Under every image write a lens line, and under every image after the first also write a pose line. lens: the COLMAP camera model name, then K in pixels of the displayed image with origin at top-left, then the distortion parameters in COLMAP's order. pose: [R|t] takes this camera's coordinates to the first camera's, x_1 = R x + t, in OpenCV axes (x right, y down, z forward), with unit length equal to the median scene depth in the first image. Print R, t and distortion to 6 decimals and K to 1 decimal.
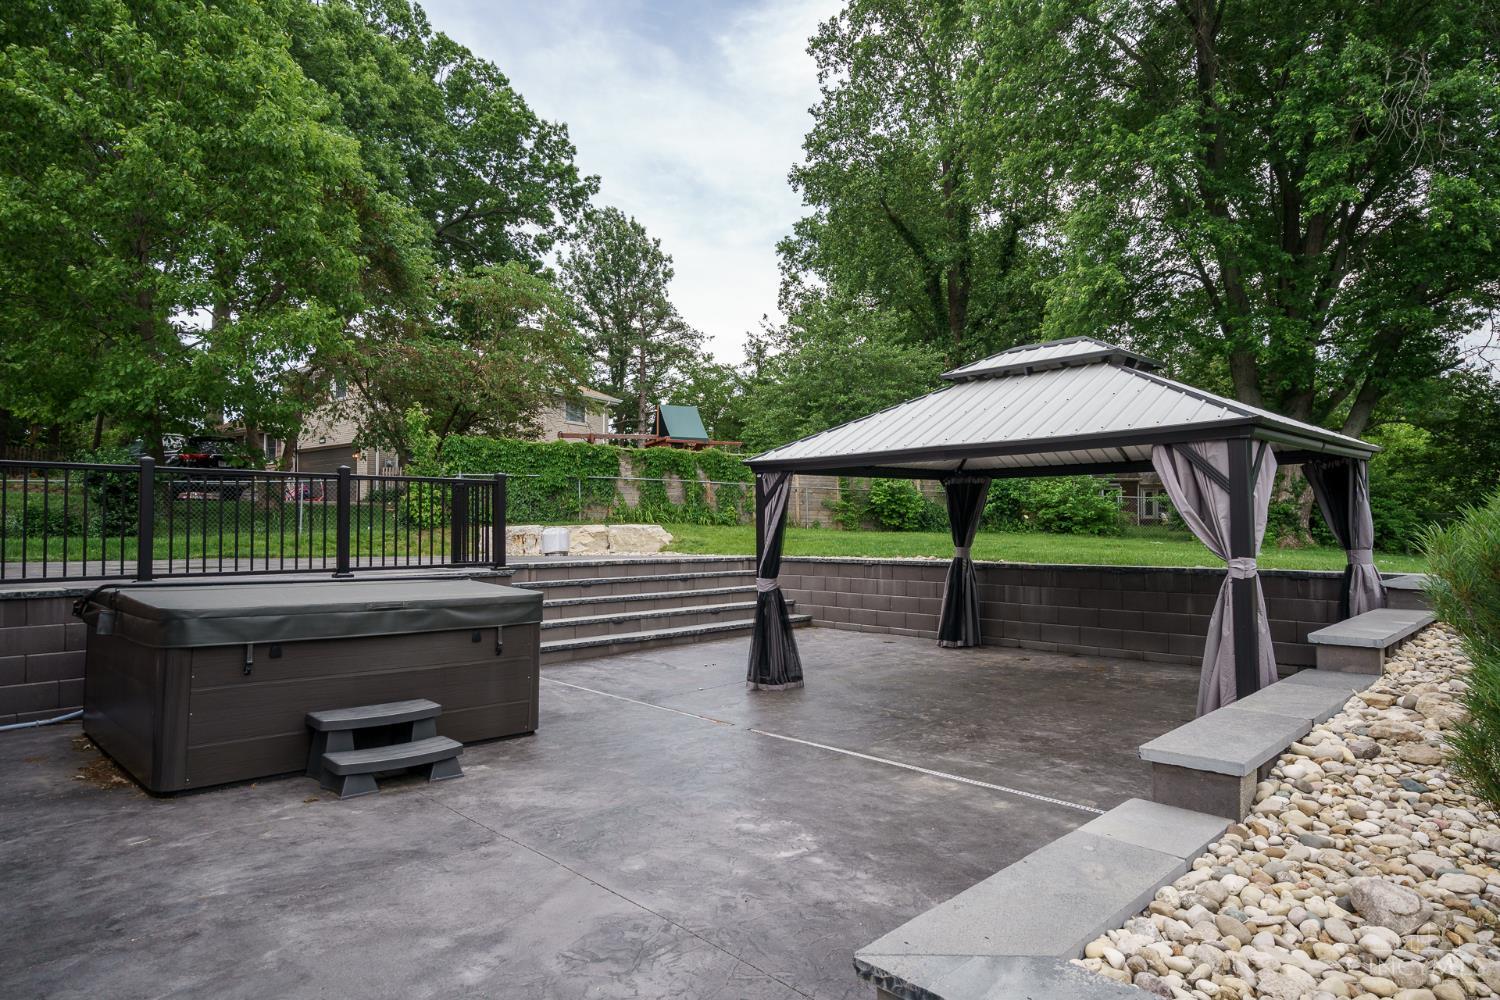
lens RADIAL K [[851.3, 0, 750.0], [0, 851.3, 500.0], [0, 0, 1]] dist [0.004258, 0.001268]
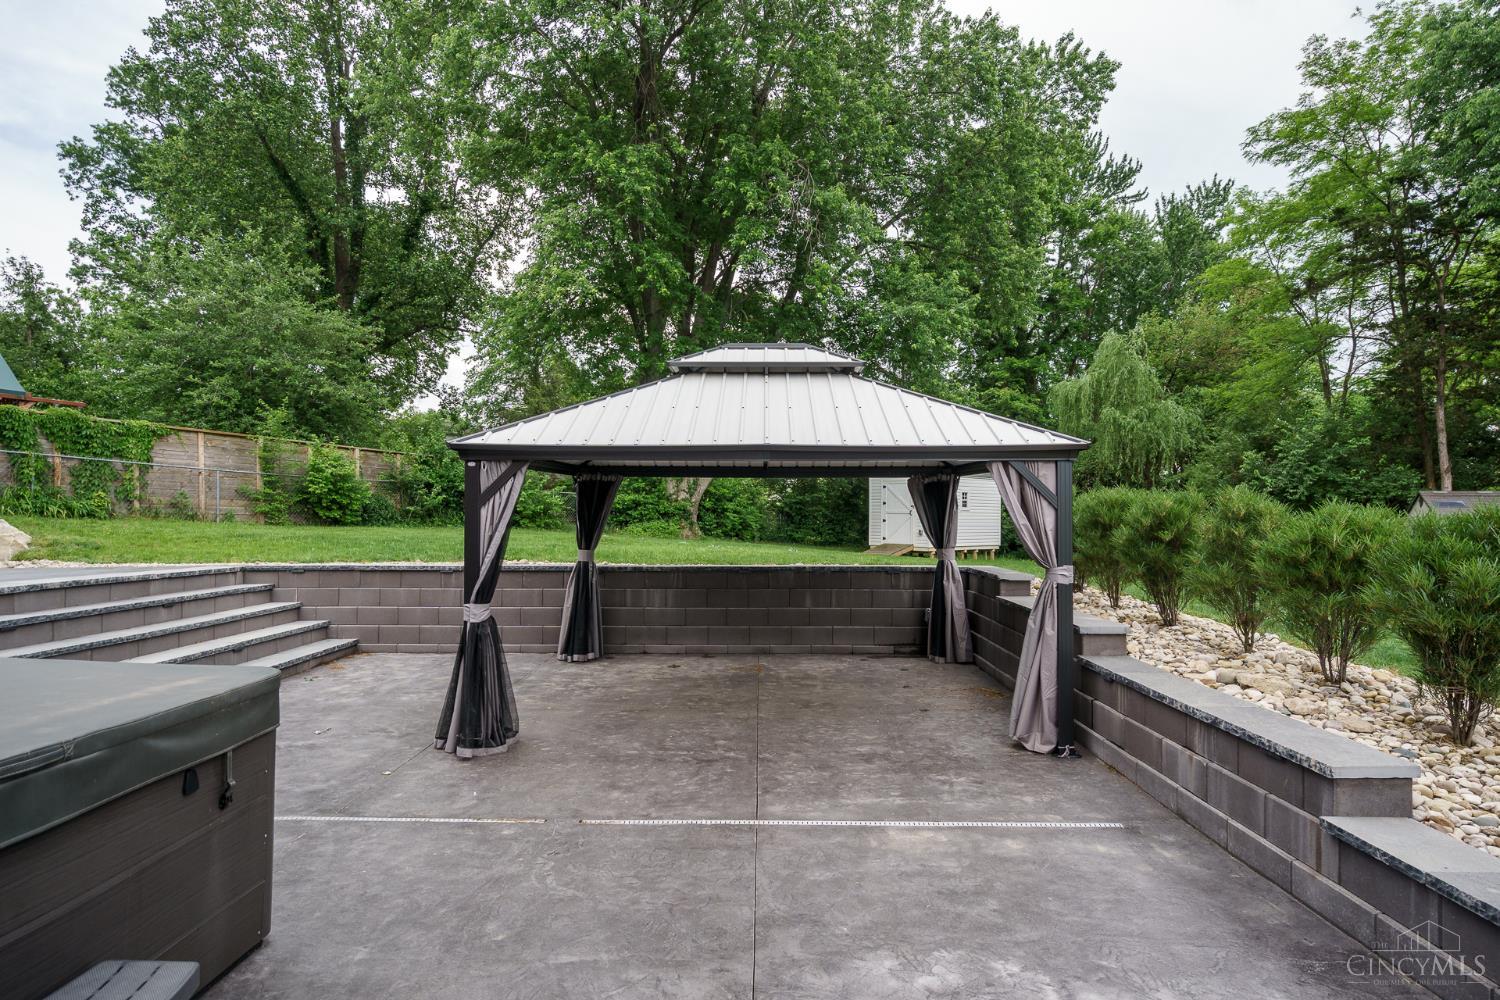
lens RADIAL K [[808.7, 0, 750.0], [0, 808.7, 500.0], [0, 0, 1]] dist [0.021635, -0.014830]
pose [[0.709559, 0.020030, 0.704361, -0.230164], [-0.029147, 0.999575, 0.000937, -0.003986], [-0.704042, -0.021195, 0.709842, 0.248805]]
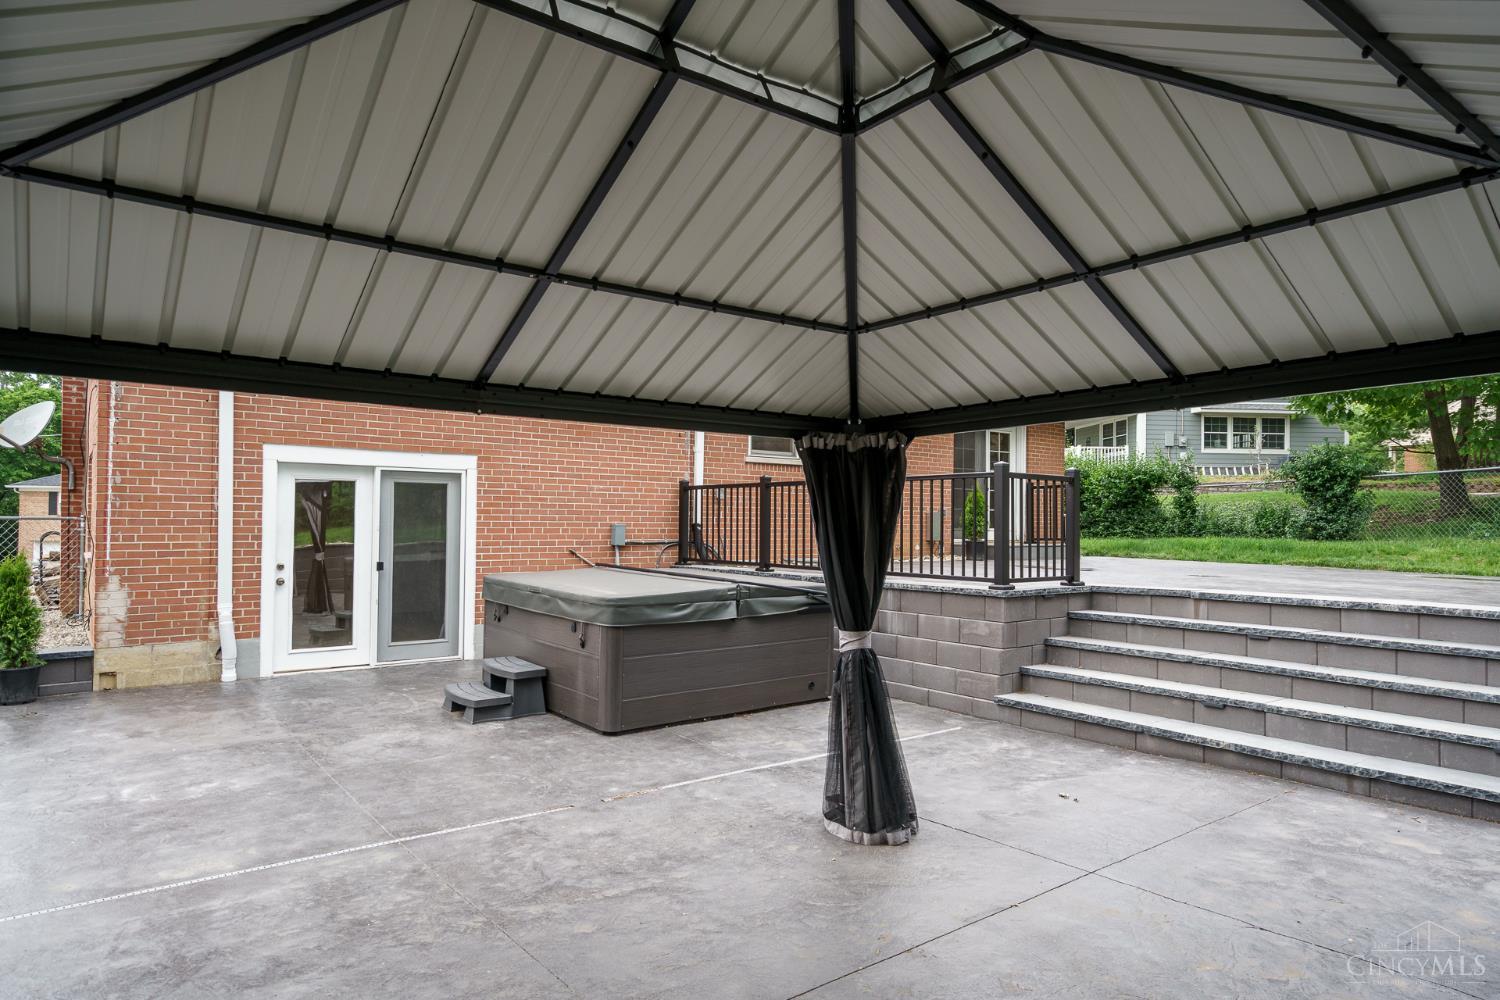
lens RADIAL K [[900.5, 0, 750.0], [0, 900.5, 500.0], [0, 0, 1]] dist [0.006832, 0.000412]
pose [[-0.107744, -0.021827, -0.993939, 0.458750], [0.024632, 0.999393, -0.024617, 0.014390], [0.993873, -0.027135, -0.107142, 0.740370]]
